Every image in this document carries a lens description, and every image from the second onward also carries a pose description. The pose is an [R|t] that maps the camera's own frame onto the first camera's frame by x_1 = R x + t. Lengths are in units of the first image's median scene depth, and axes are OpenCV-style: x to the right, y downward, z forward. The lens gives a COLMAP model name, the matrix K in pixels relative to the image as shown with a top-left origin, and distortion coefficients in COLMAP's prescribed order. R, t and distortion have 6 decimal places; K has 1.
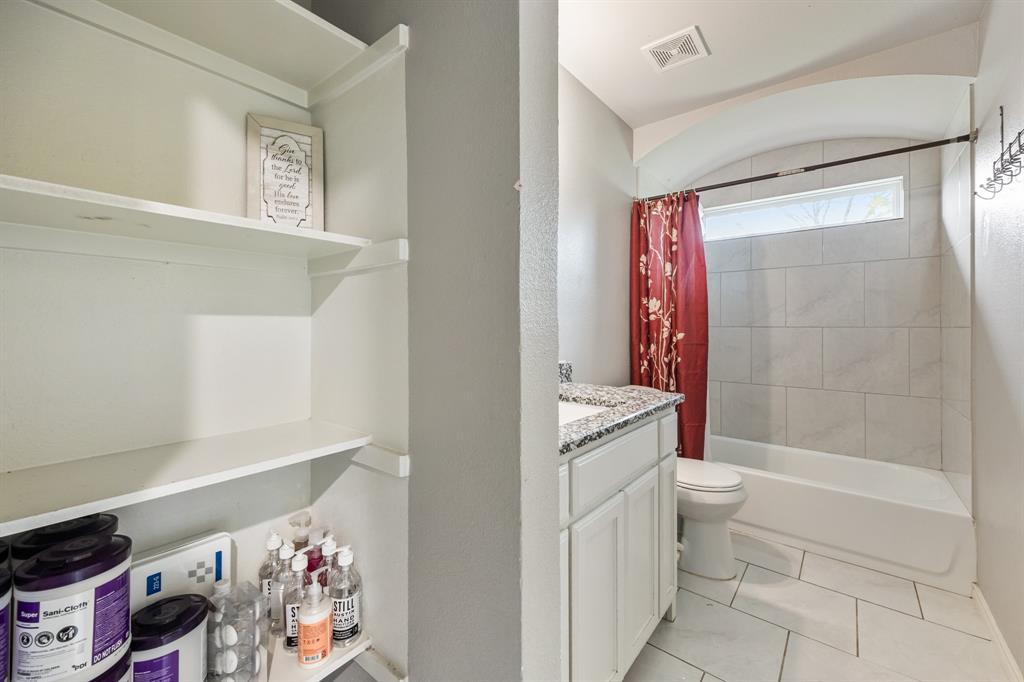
lens RADIAL K [[393.5, 0, 522.0], [0, 393.5, 325.4], [0, 0, 1]] dist [0.002491, 0.000142]
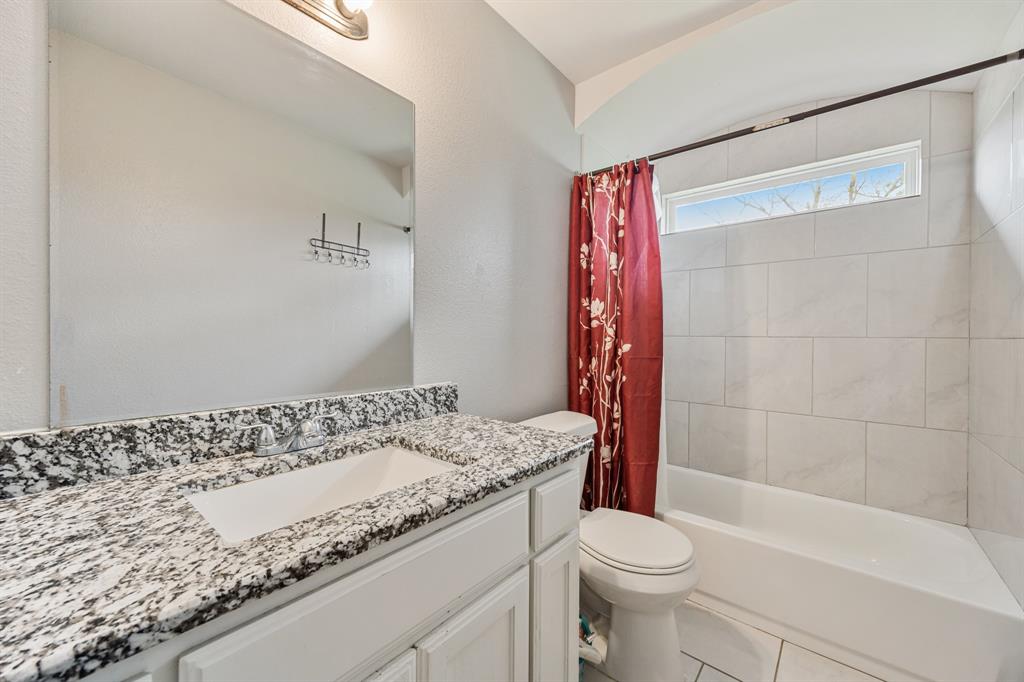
lens RADIAL K [[393.5, 0, 511.3], [0, 393.5, 338.4], [0, 0, 1]] dist [0.002491, 0.000142]
pose [[0.999959, 0.005333, -0.007317, 0.179319], [-0.005254, 0.999928, 0.010788, 0.001720], [0.007374, -0.010749, 0.999915, 0.225195]]
